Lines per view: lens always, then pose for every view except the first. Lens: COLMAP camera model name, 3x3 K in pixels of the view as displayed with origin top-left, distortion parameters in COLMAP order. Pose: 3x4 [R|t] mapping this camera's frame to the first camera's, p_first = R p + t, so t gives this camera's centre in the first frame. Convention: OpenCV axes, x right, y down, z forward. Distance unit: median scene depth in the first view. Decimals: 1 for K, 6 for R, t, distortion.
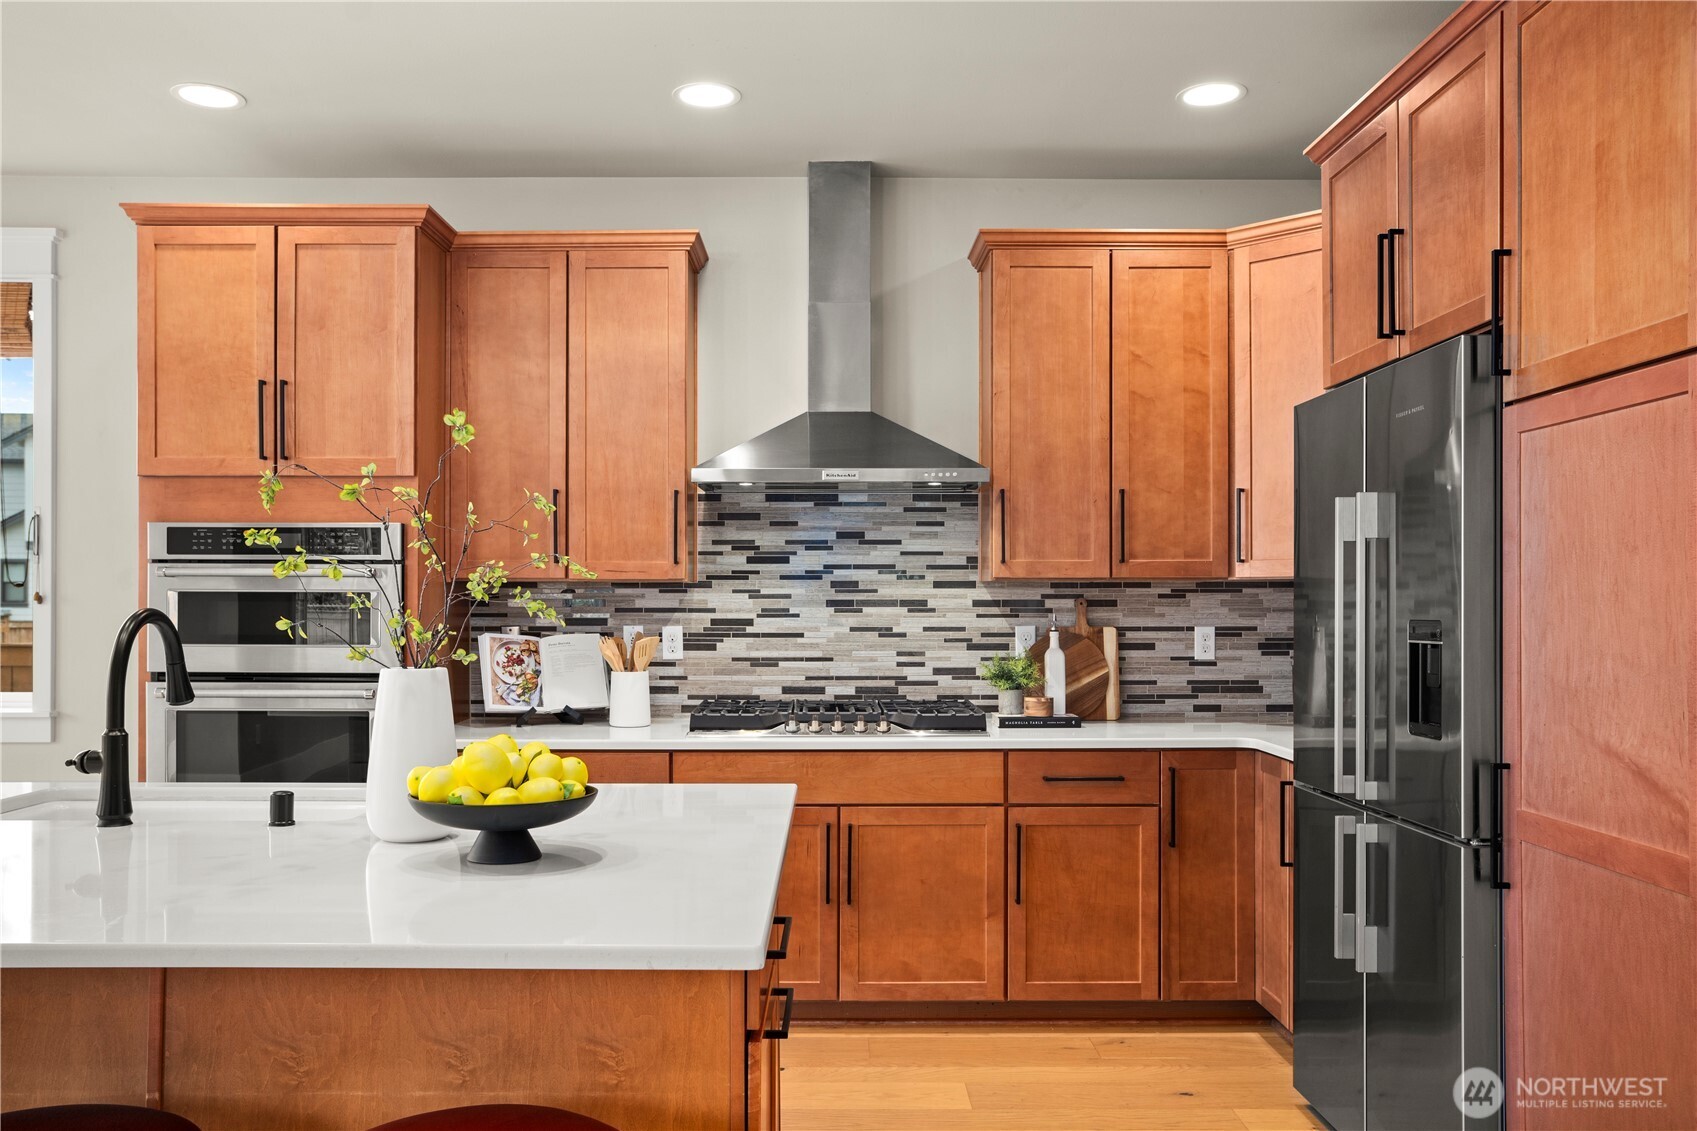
lens RADIAL K [[1357.9, 0, 845.5], [0, 1357.9, 599.0], [0, 0, 1]] dist [-0.027012, 0.002863]
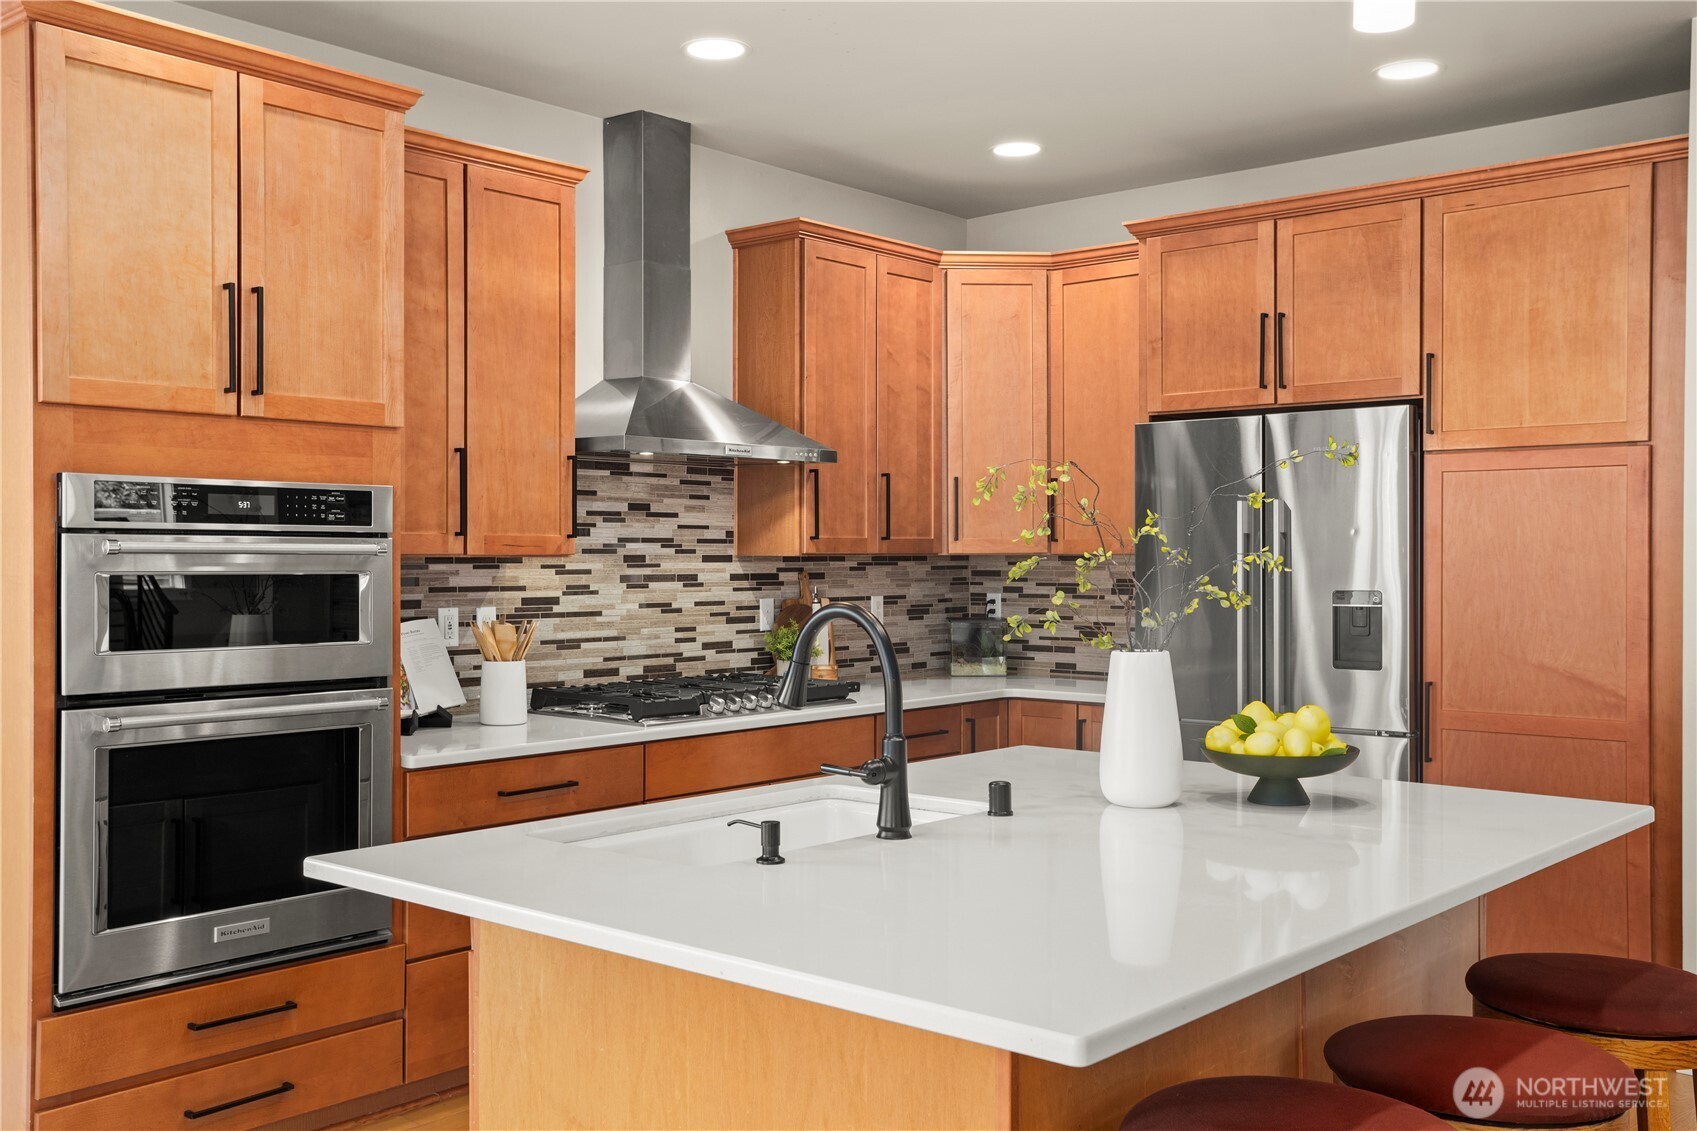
lens RADIAL K [[1565.0, 0, 848.5], [0, 1565.0, 565.5], [0, 0, 1]] dist [0.002152, 0.004689]
pose [[0.662505, -0.004962, 0.749041, -0.721570], [-0.000943, 0.999972, 0.007458, -0.014339], [-0.749057, -0.005647, 0.662481, 0.164191]]
